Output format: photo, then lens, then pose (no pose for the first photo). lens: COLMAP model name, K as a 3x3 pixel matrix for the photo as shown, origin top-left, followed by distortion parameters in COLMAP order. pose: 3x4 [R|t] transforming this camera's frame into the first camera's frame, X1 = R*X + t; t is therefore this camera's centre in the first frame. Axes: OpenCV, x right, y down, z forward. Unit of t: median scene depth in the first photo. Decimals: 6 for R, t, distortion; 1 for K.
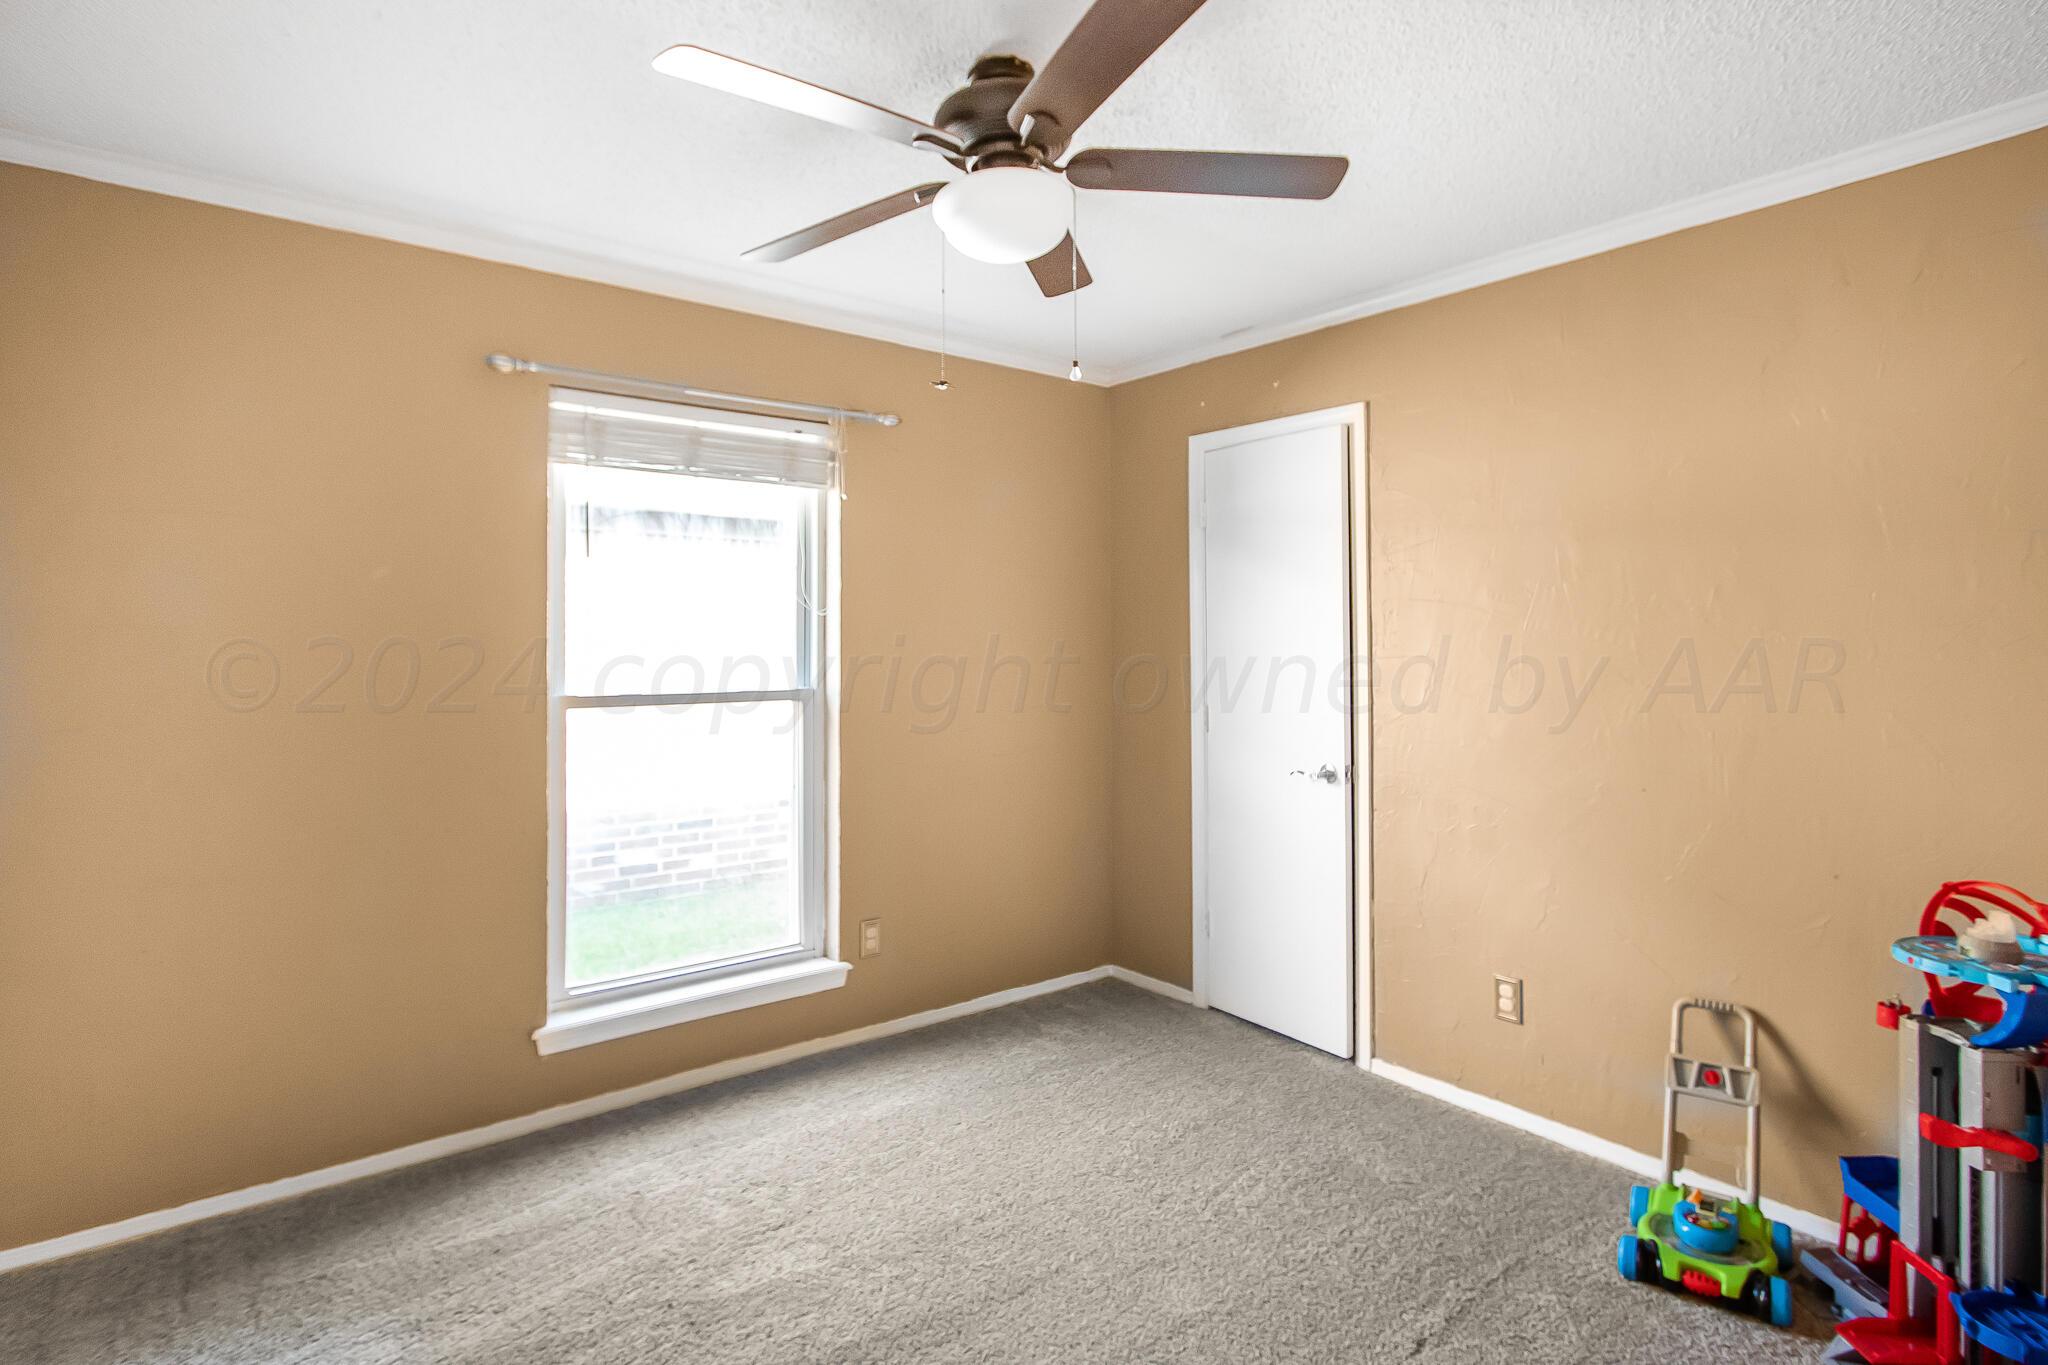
lens RADIAL K [[1029.7, 0, 1023.6], [0, 1029.7, 631.9], [0, 0, 1]] dist [0.001670, 0.000726]
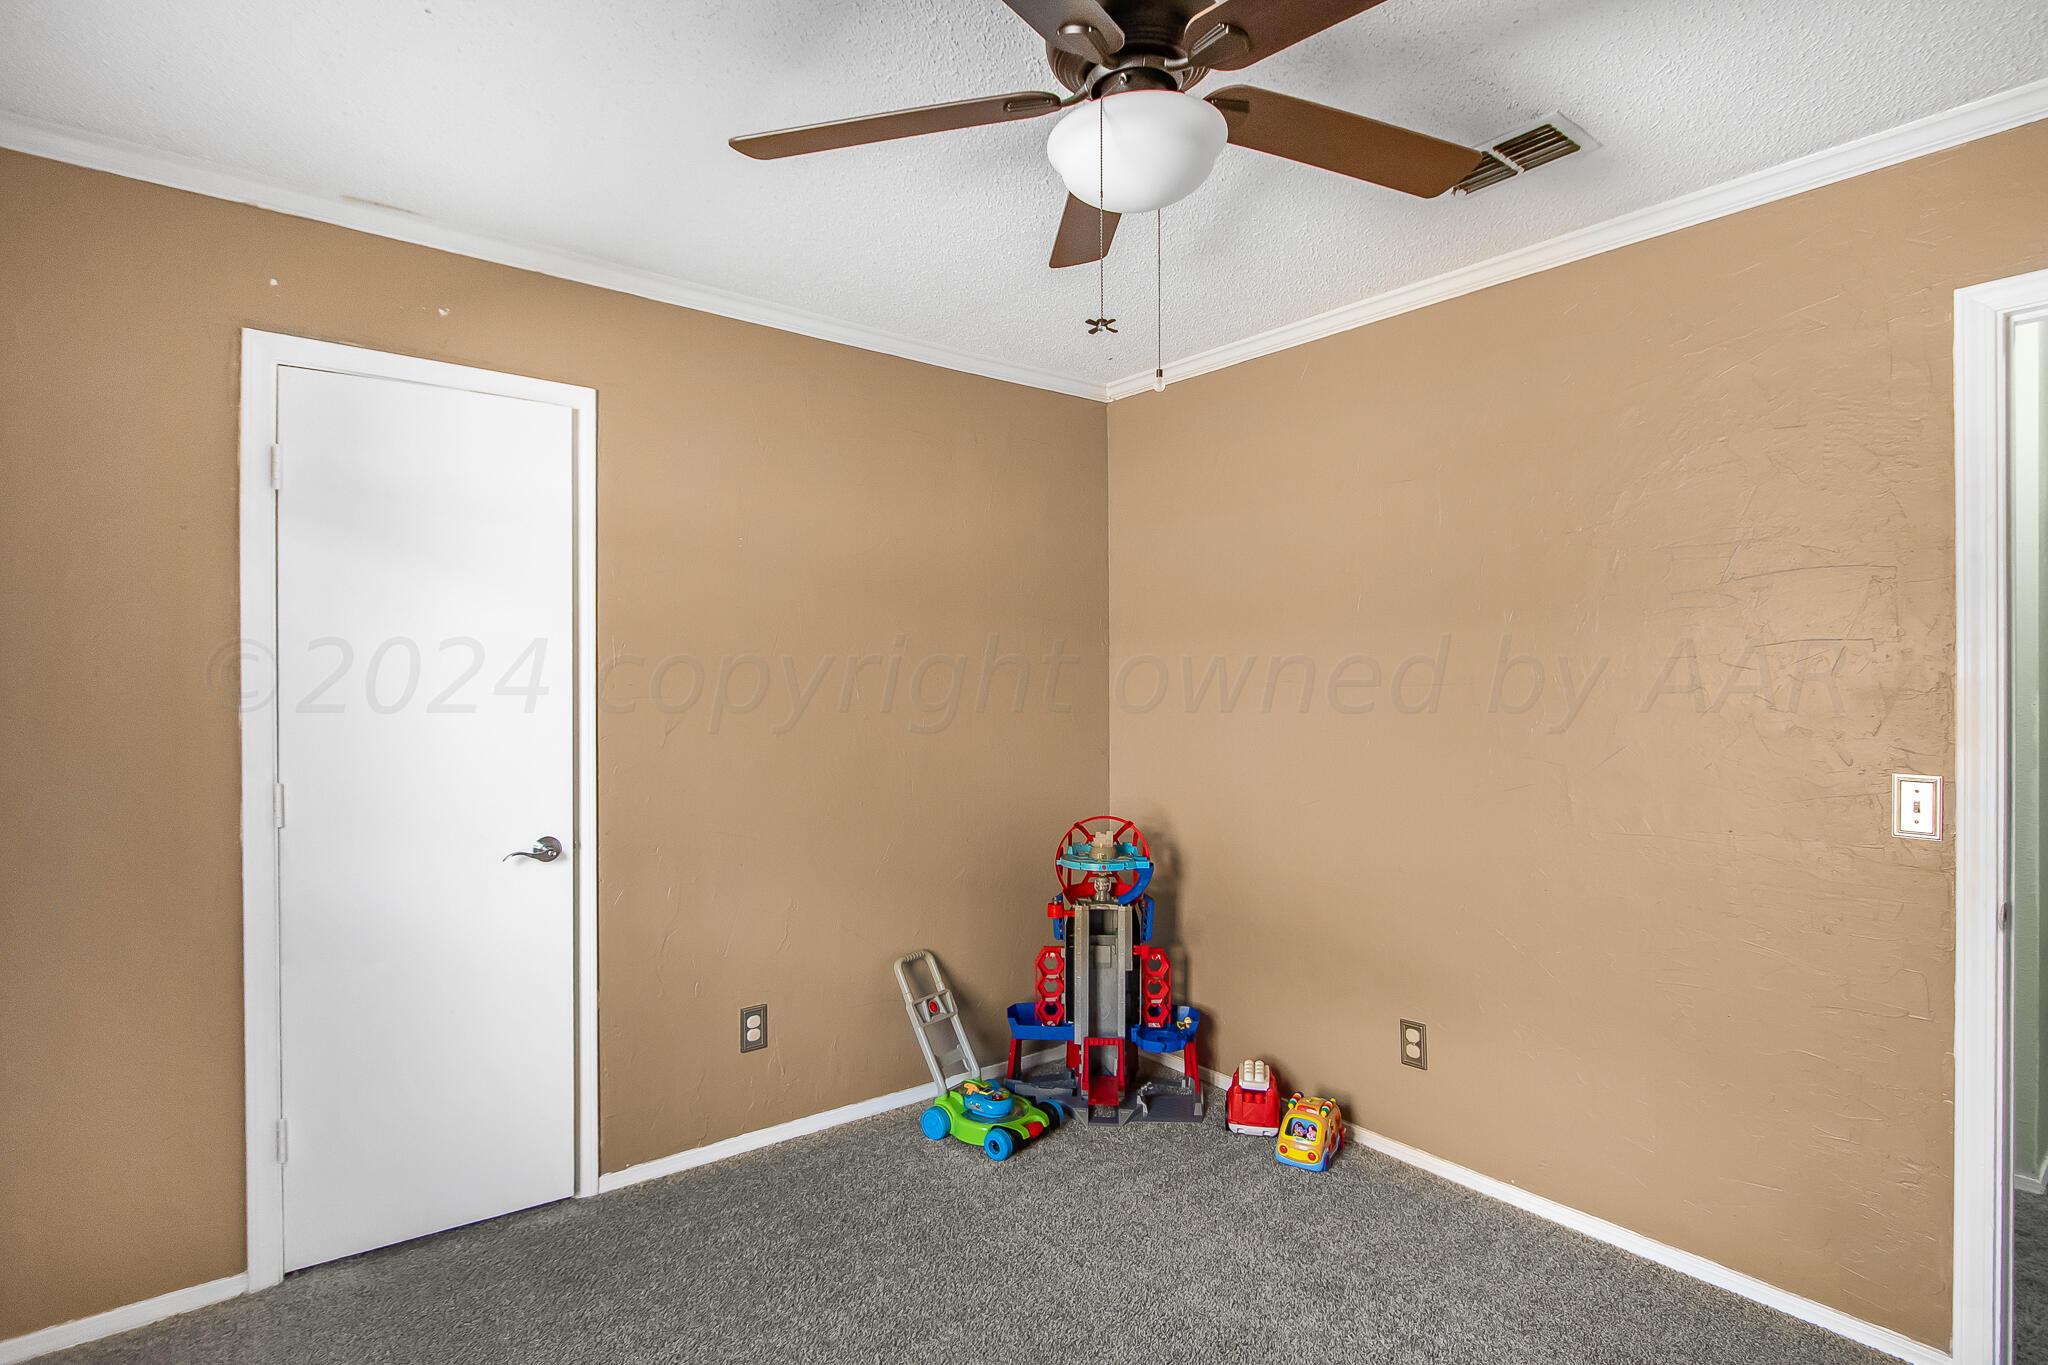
lens RADIAL K [[1037.0, 0, 1024.0], [0, 1037.0, 682.5], [0, 0, 1]] dist [-0.000075, 0.000230]
pose [[0.000986, 0.000441, 0.999999, -0.506523], [-0.013833, 0.999904, -0.000428, 0.007016], [-0.999904, -0.013833, 0.000992, 0.659019]]
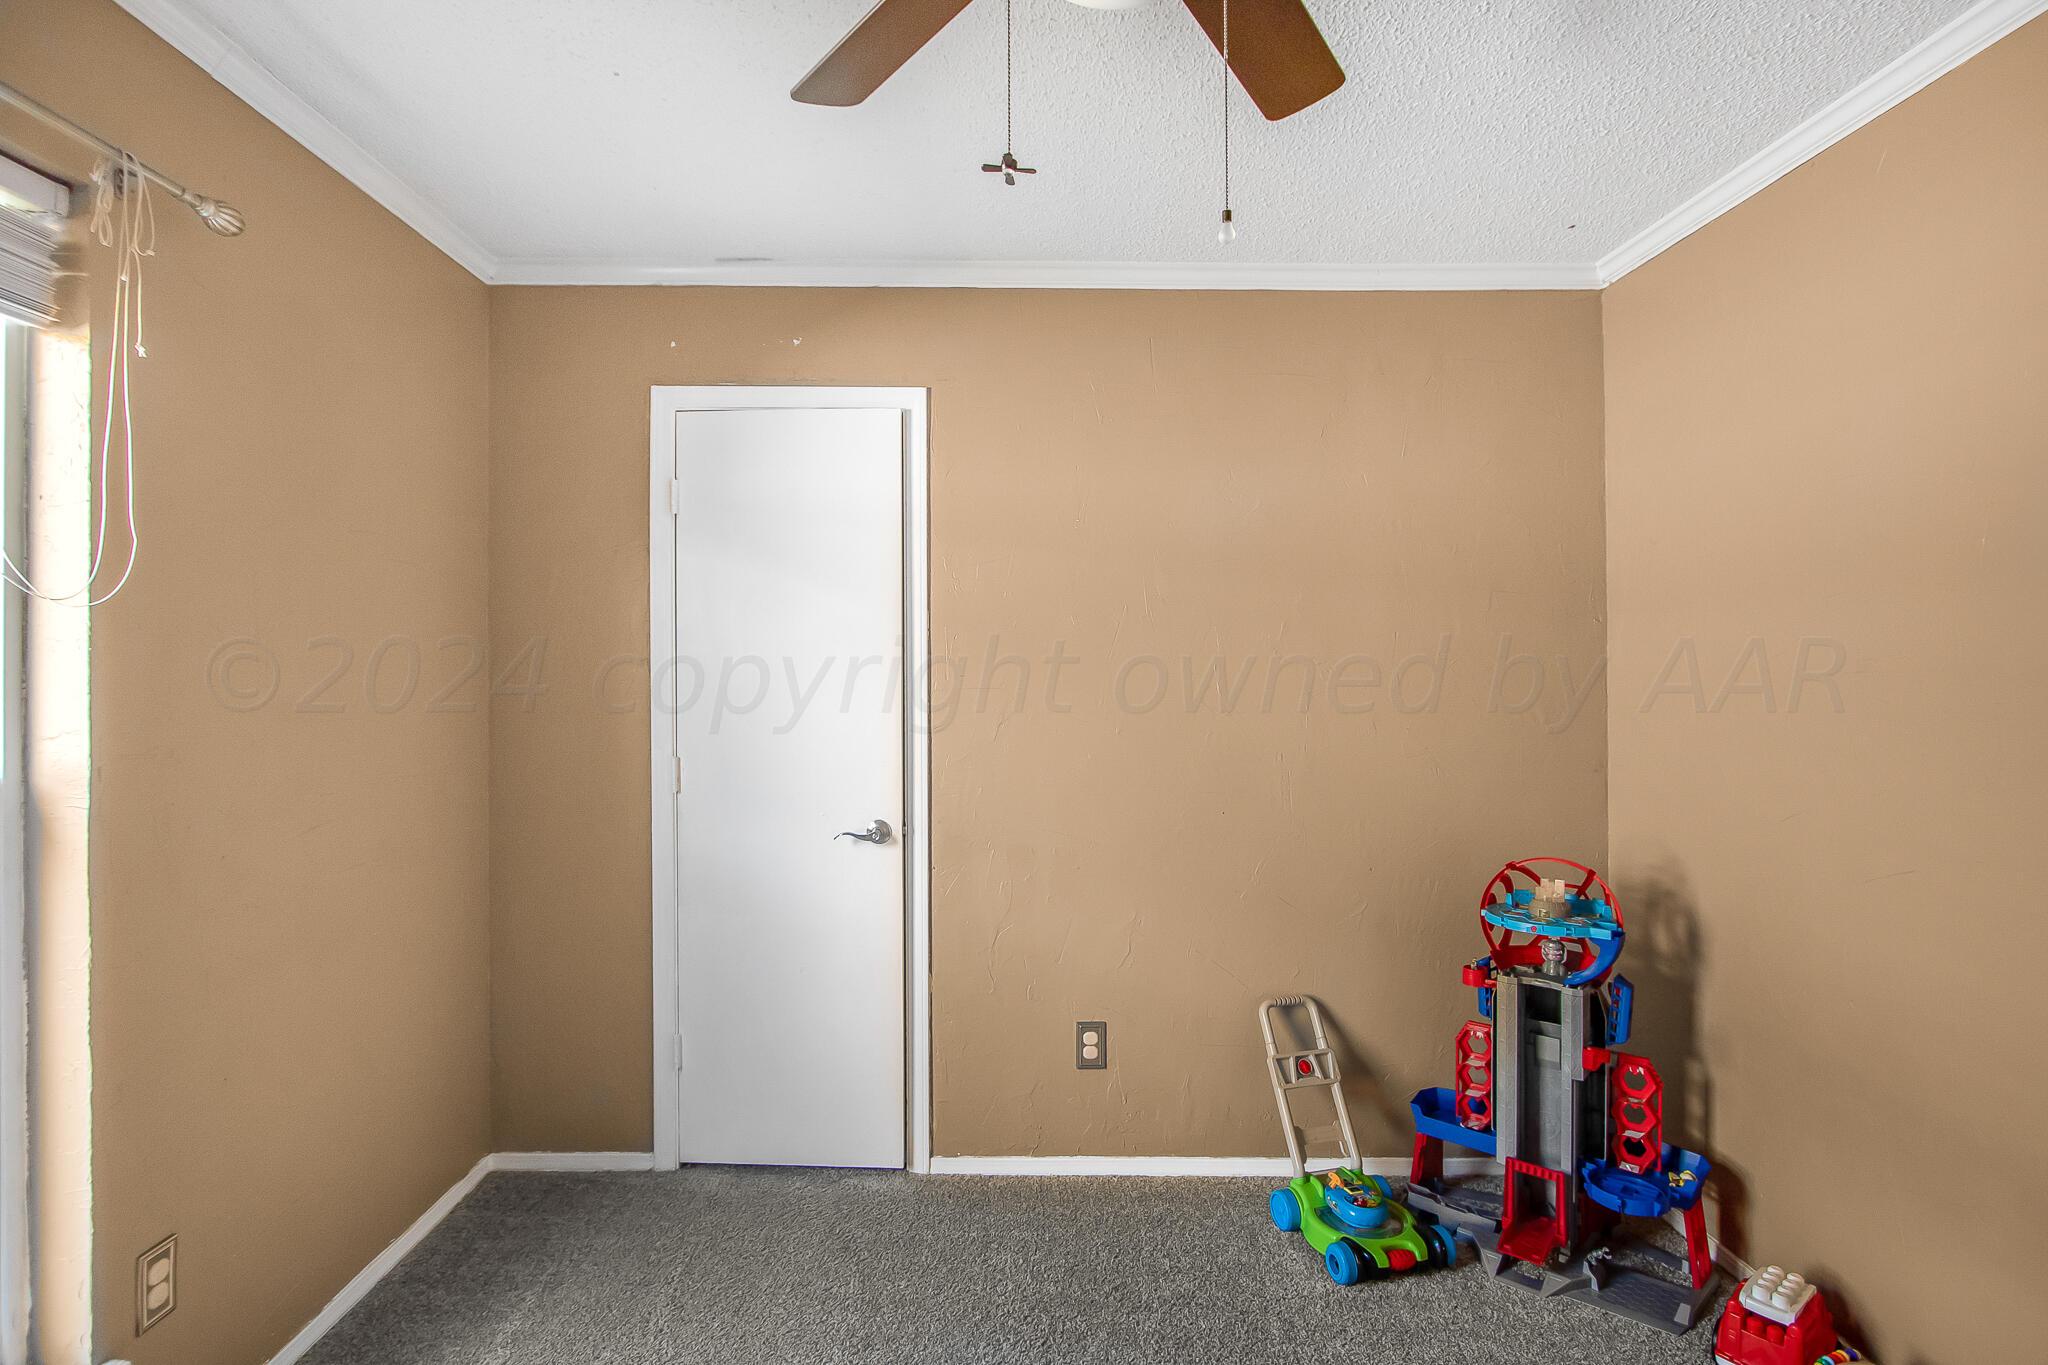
lens RADIAL K [[1037.3, 0, 994.1], [0, 1037.3, 671.4], [0, 0, 1]] dist [-0.003627, -0.000116]
pose [[0.623440, 0.002396, 0.781867, -0.304237], [-0.010620, 0.999929, 0.005403, 0.004596], [-0.781799, -0.011672, 0.623421, 0.426030]]
